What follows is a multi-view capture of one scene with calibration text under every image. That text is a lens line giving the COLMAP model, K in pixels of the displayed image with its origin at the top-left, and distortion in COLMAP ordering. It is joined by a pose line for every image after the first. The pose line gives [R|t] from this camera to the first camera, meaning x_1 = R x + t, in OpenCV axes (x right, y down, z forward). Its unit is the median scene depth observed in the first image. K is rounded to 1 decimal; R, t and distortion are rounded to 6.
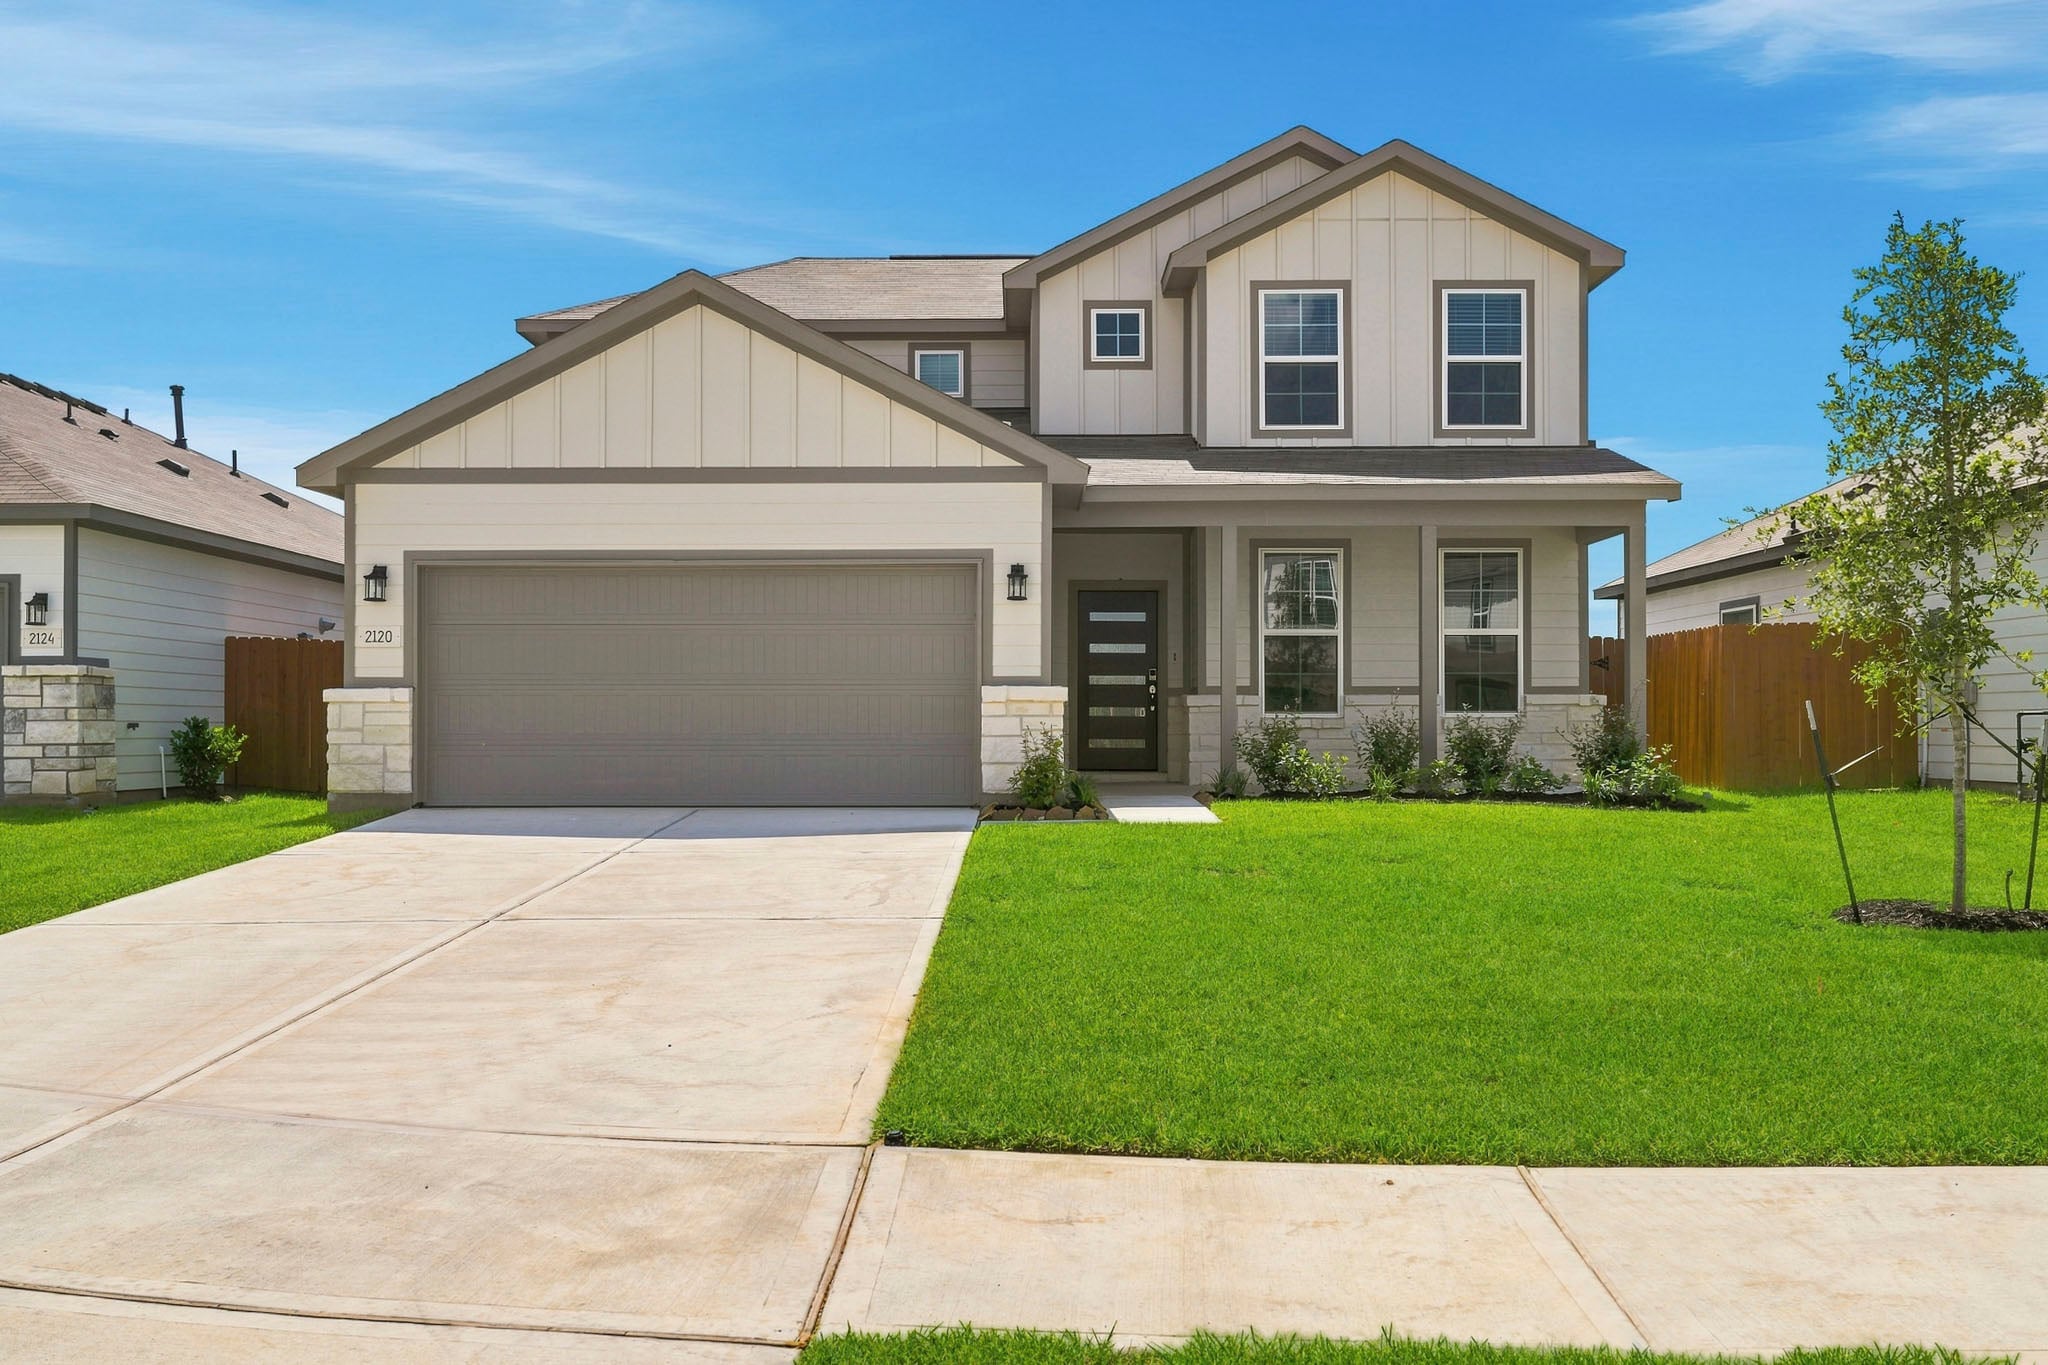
lens RADIAL K [[1825.6, 0, 1024.0], [0, 1825.6, 682.5], [0, 0, 1]] dist [-0.004308, -0.002211]
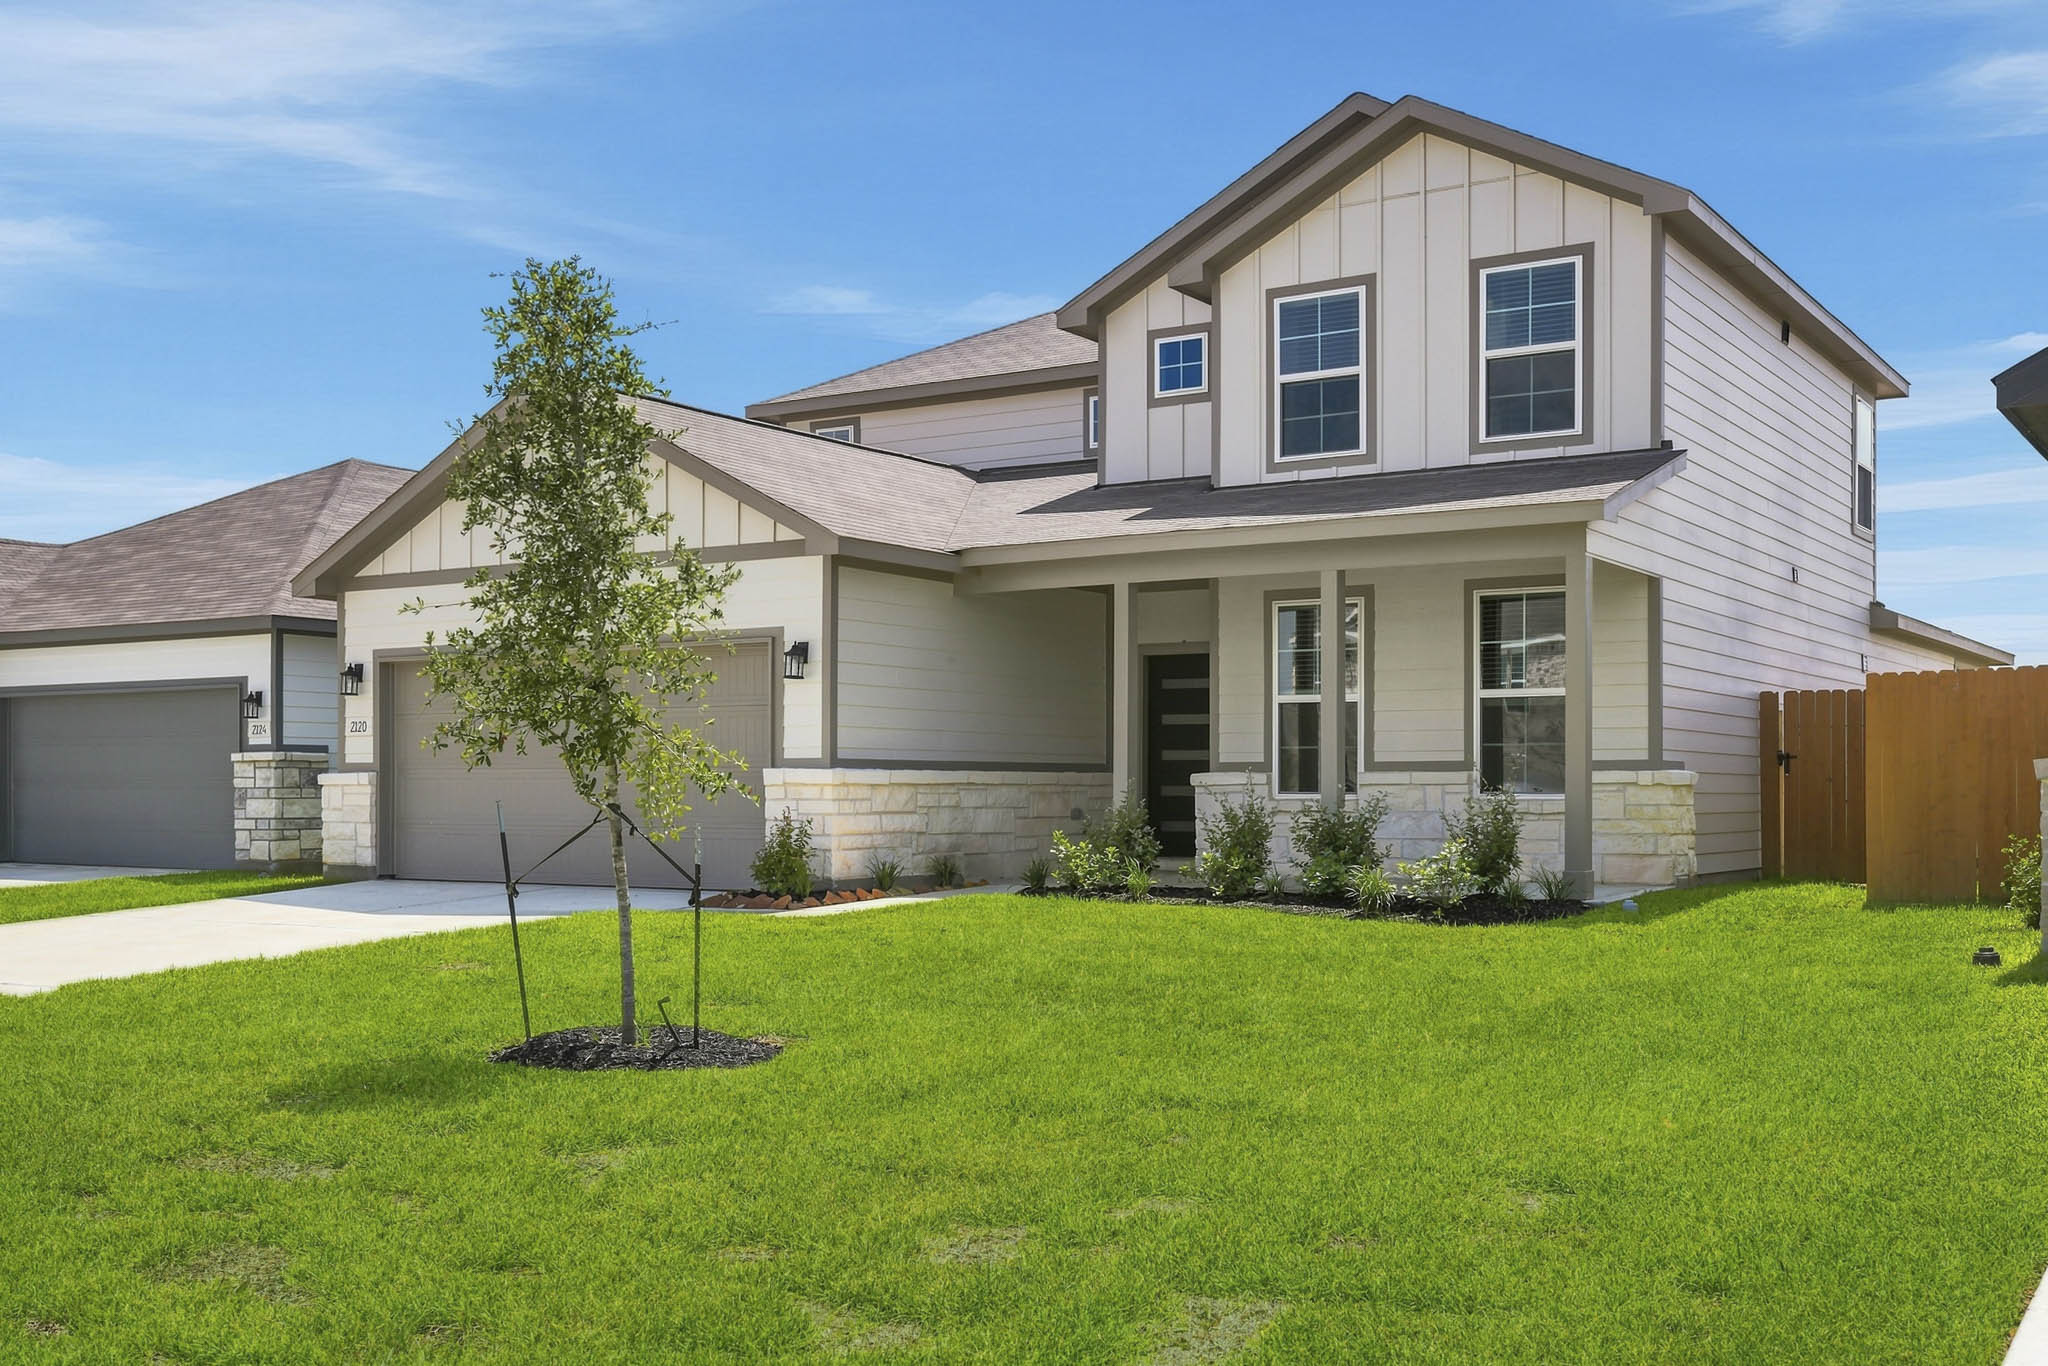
lens RADIAL K [[2082.7, 0, 1024.0], [0, 2082.7, 756.1], [0, 0, 1]] dist [0.005101, 0.001518]
pose [[0.840242, -0.007131, -0.542165, 0.559869], [0.011781, 0.999918, 0.005106, -0.007126], [0.542084, -0.010678, 0.840256, 0.112495]]
